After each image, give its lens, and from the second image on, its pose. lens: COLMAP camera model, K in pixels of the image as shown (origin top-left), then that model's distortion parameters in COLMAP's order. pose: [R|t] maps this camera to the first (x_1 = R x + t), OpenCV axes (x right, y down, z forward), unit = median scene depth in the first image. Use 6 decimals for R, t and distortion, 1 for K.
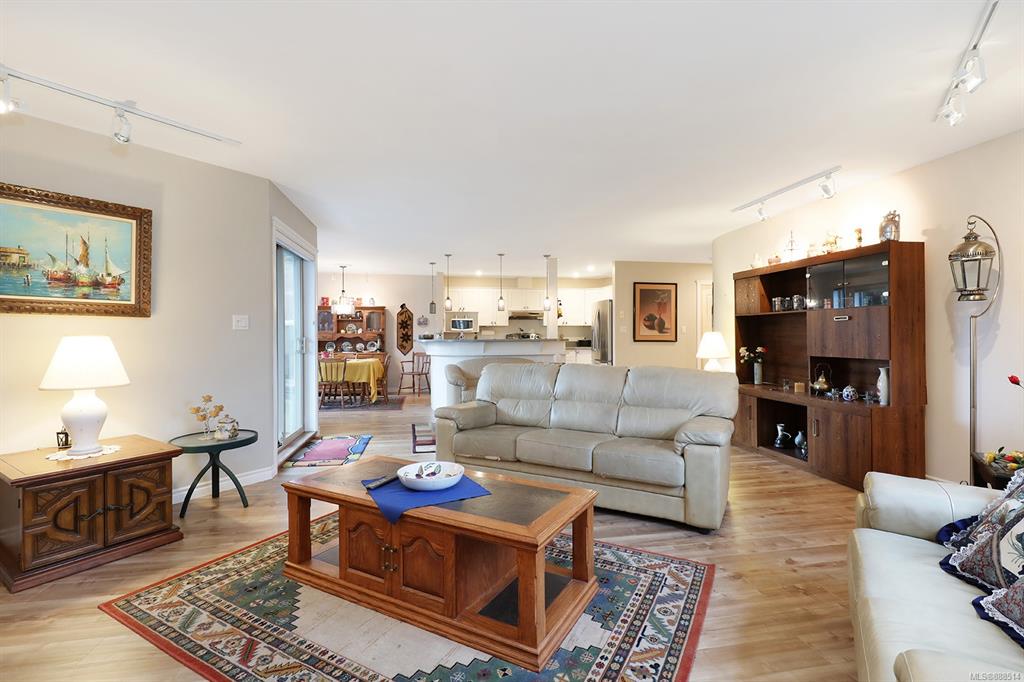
lens RADIAL K [[473.2, 0, 520.6], [0, 473.2, 337.5], [0, 0, 1]] dist [-0.002090, -0.000298]
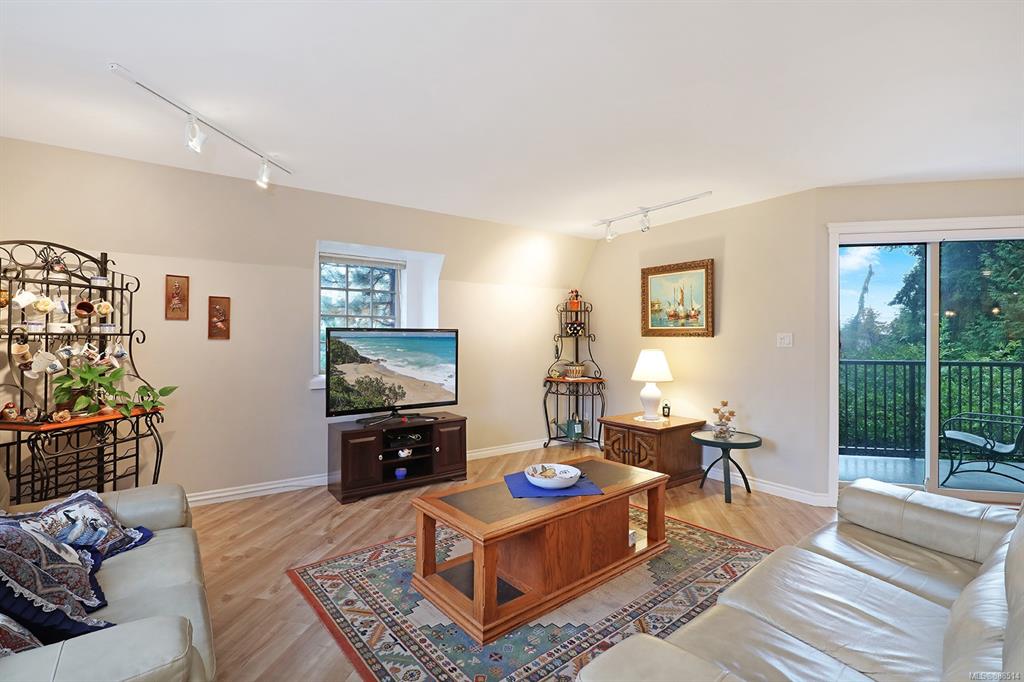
lens RADIAL K [[473.2, 0, 521.3], [0, 473.2, 336.8], [0, 0, 1]] dist [-0.002090, -0.000298]
pose [[-0.351265, 0.001686, -0.936274, 0.780646], [-0.007767, 0.999959, 0.004715, -0.052359], [0.936244, 0.008928, -0.351238, 1.092372]]
